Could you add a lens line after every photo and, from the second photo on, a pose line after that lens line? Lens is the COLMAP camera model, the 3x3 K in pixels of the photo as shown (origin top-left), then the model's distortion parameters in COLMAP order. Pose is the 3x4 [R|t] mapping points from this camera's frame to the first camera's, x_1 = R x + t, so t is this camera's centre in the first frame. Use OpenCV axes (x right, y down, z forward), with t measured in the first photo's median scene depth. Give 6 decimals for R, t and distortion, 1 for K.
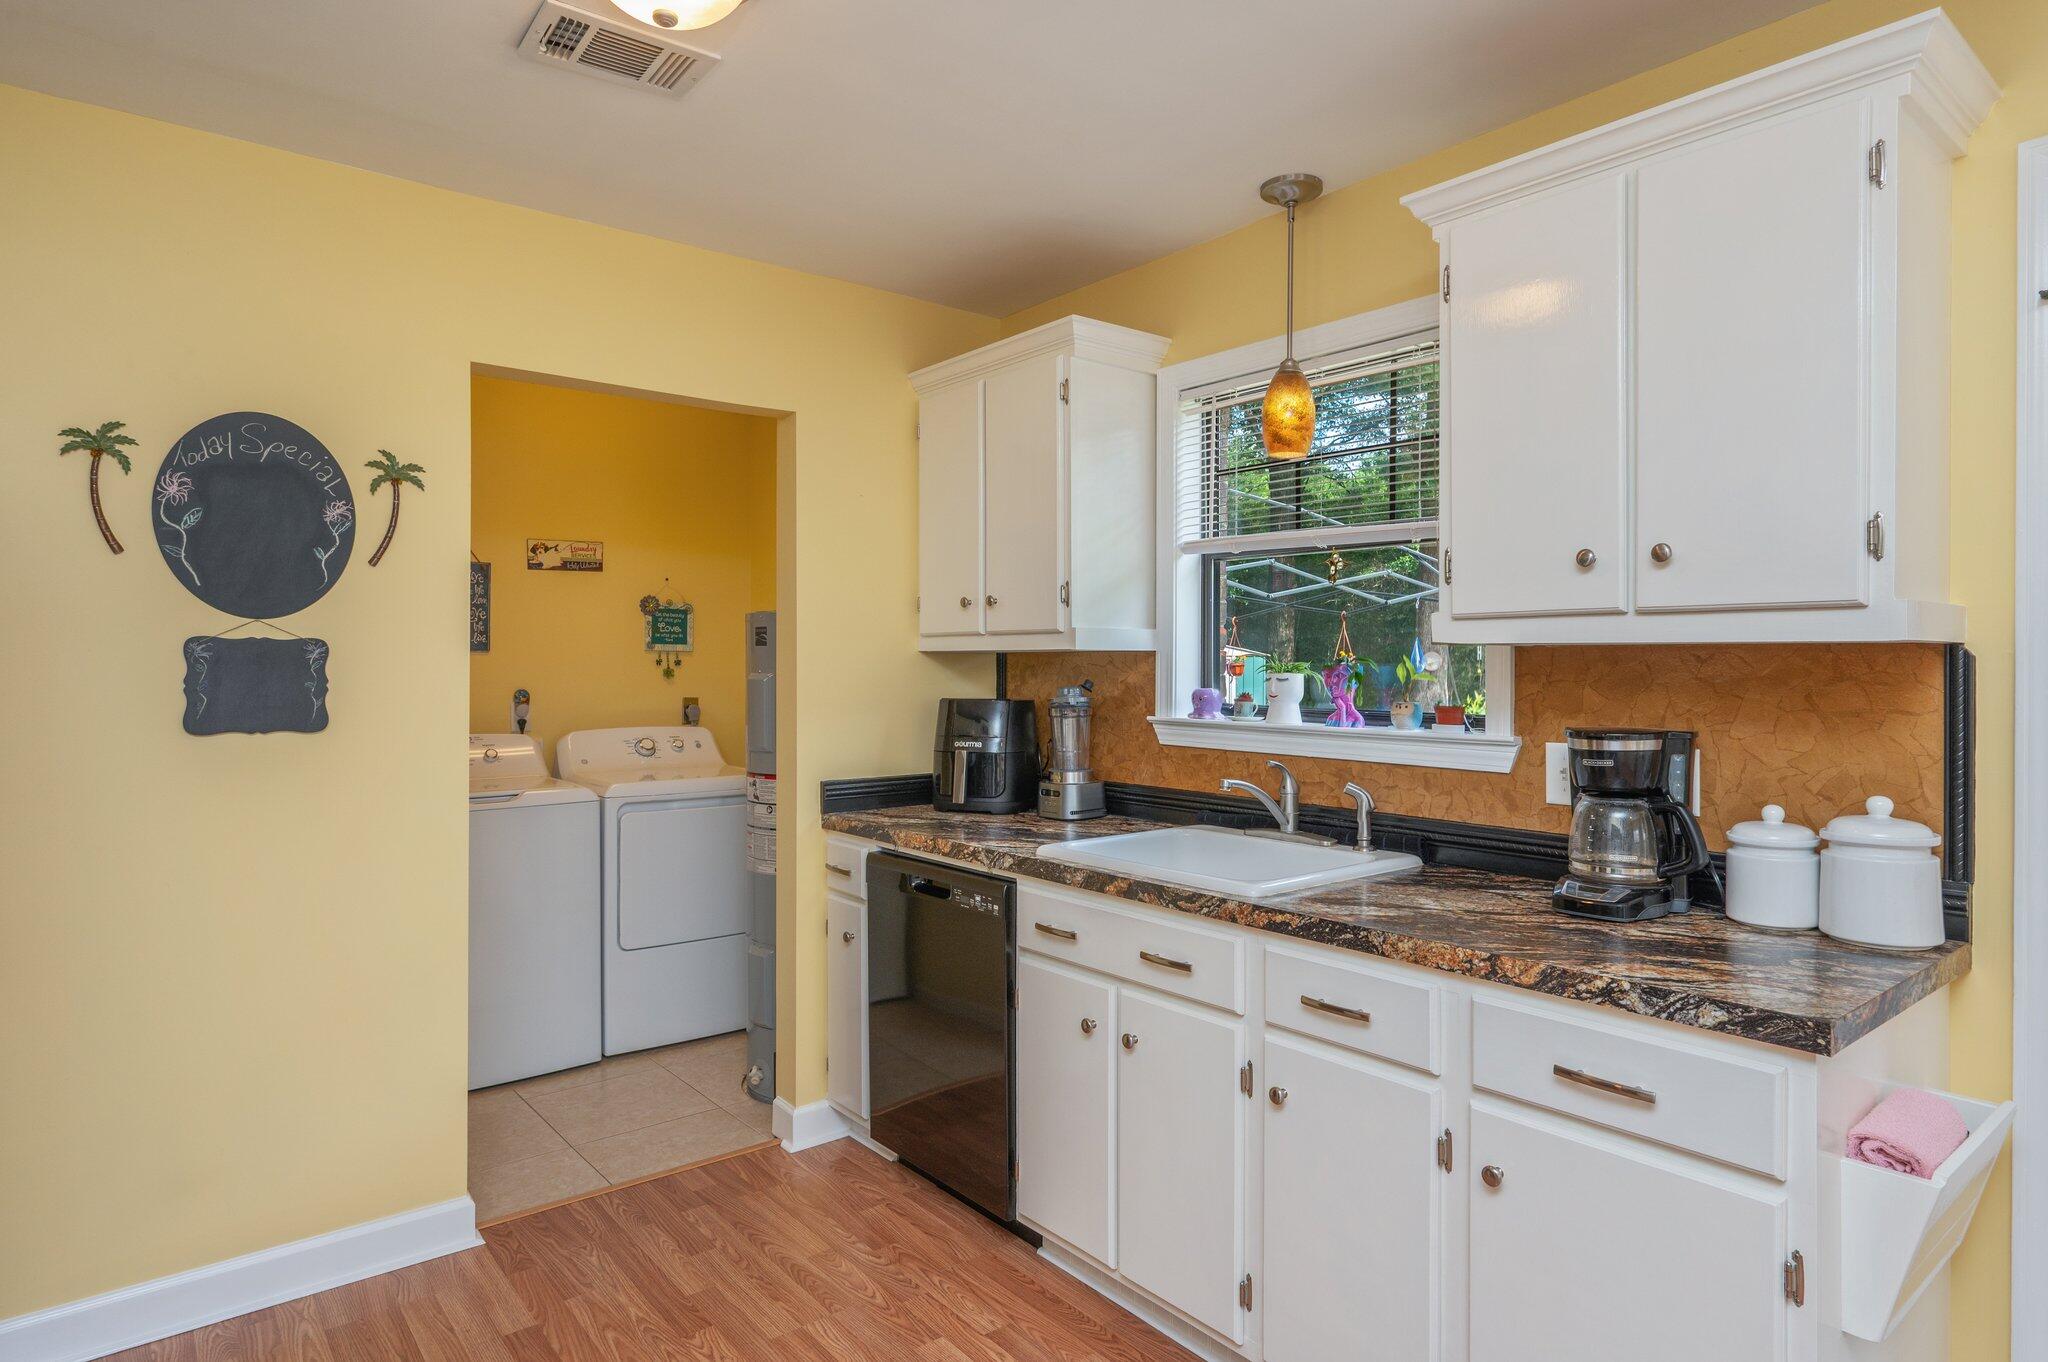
lens RADIAL K [[1131.4, 0, 1034.5], [0, 1131.4, 667.6], [0, 0, 1]] dist [0.002789, 0.000817]
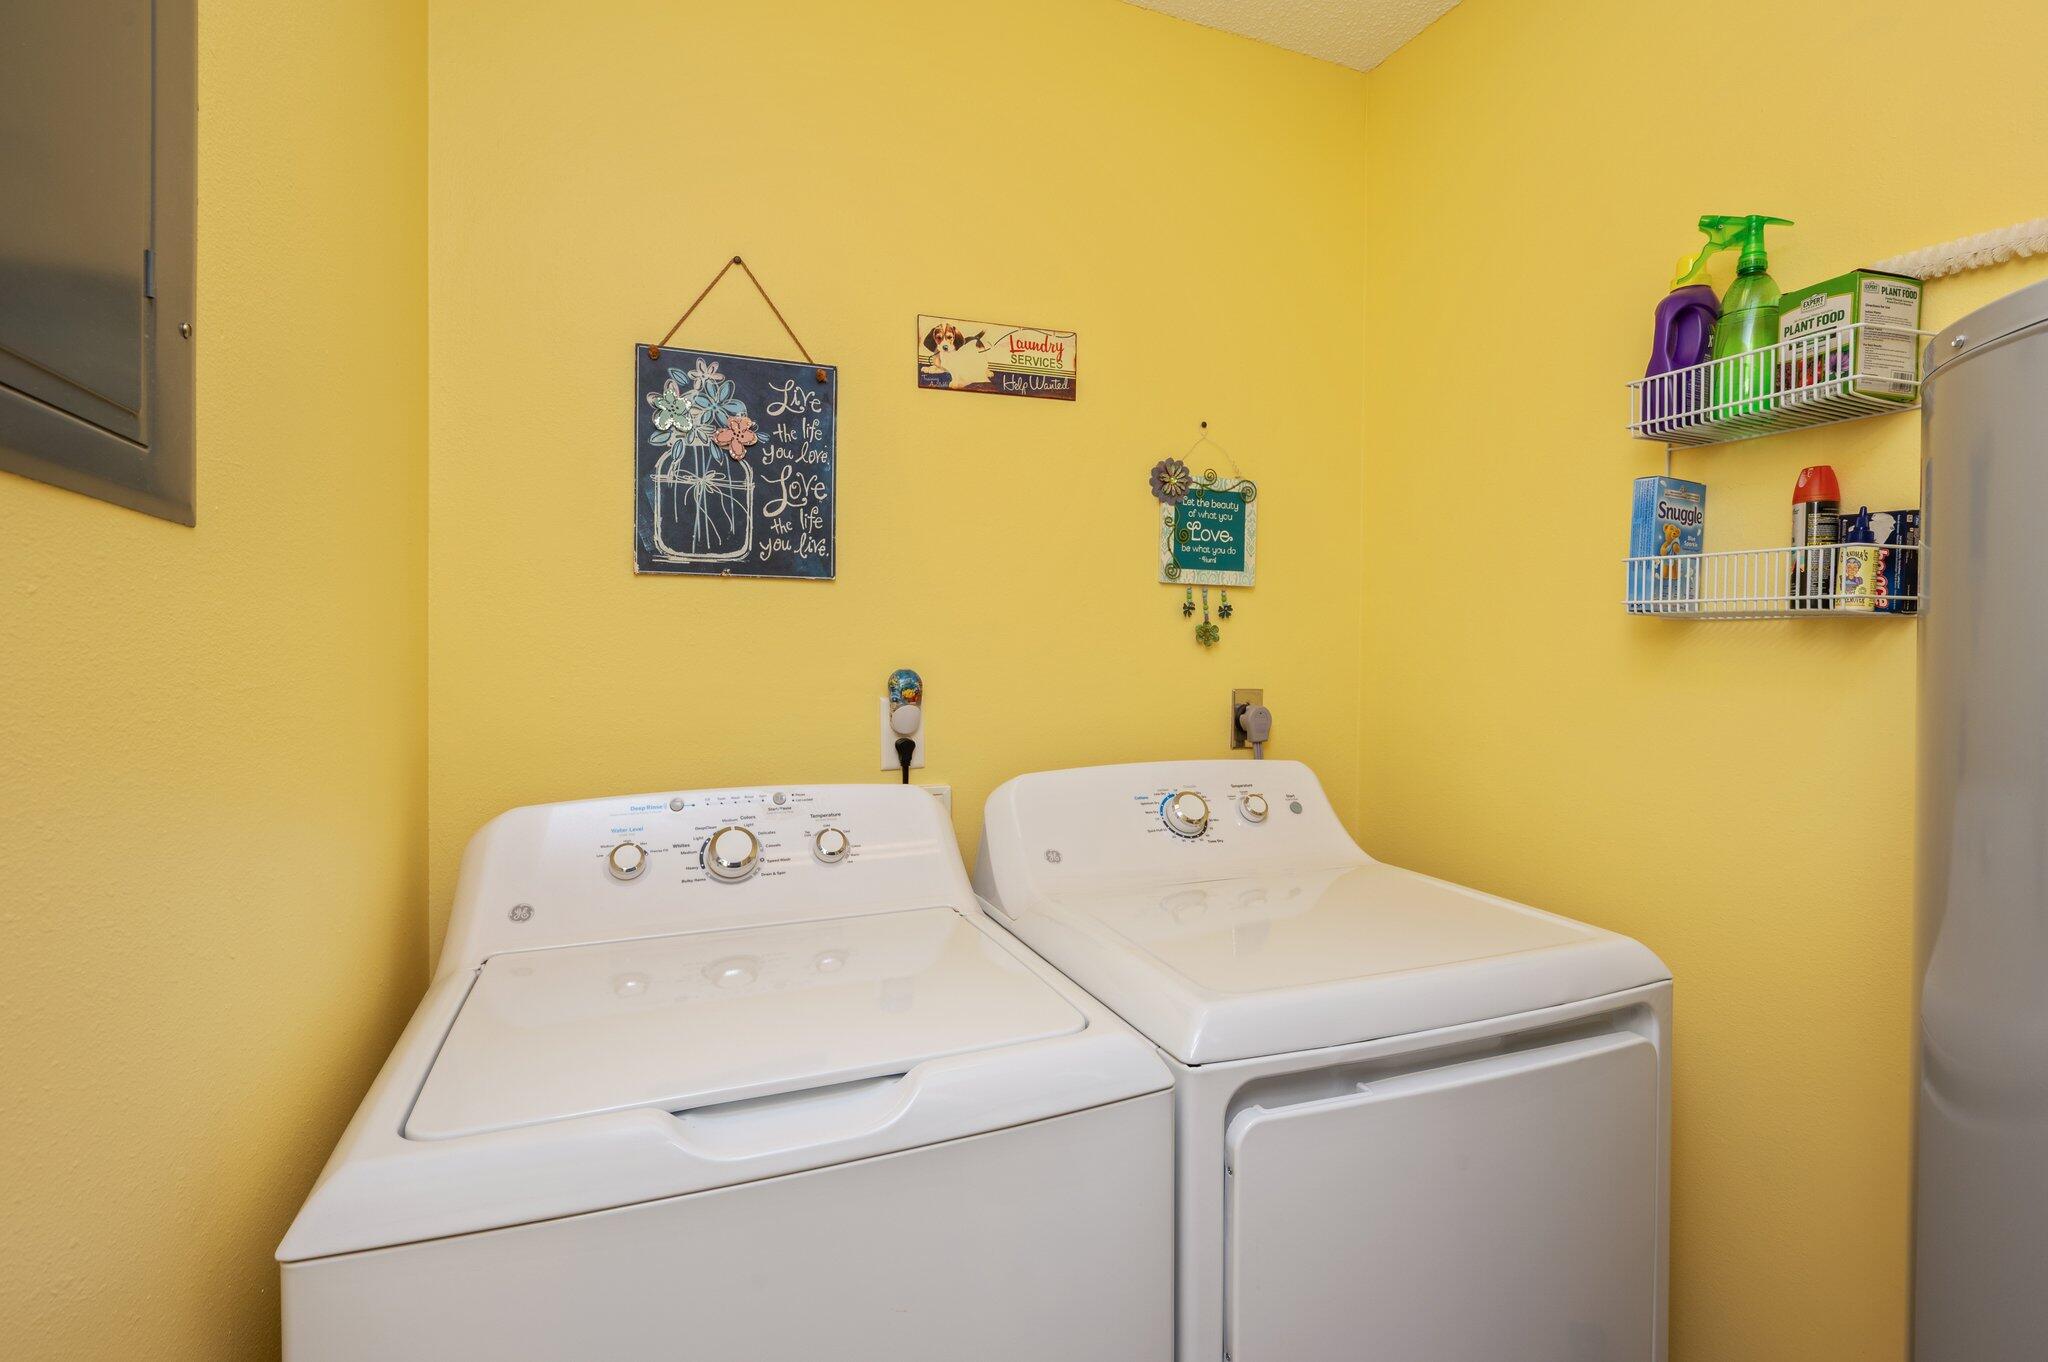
lens RADIAL K [[1002.0, 0, 1029.7], [0, 1002.0, 654.9], [0, 0, 1]] dist [-0.003933, -0.000127]
pose [[0.954297, 0.005732, -0.298805, -0.276475], [-0.002455, 0.999933, 0.011342, 0.008715], [0.298850, -0.010090, 0.954247, 0.612006]]
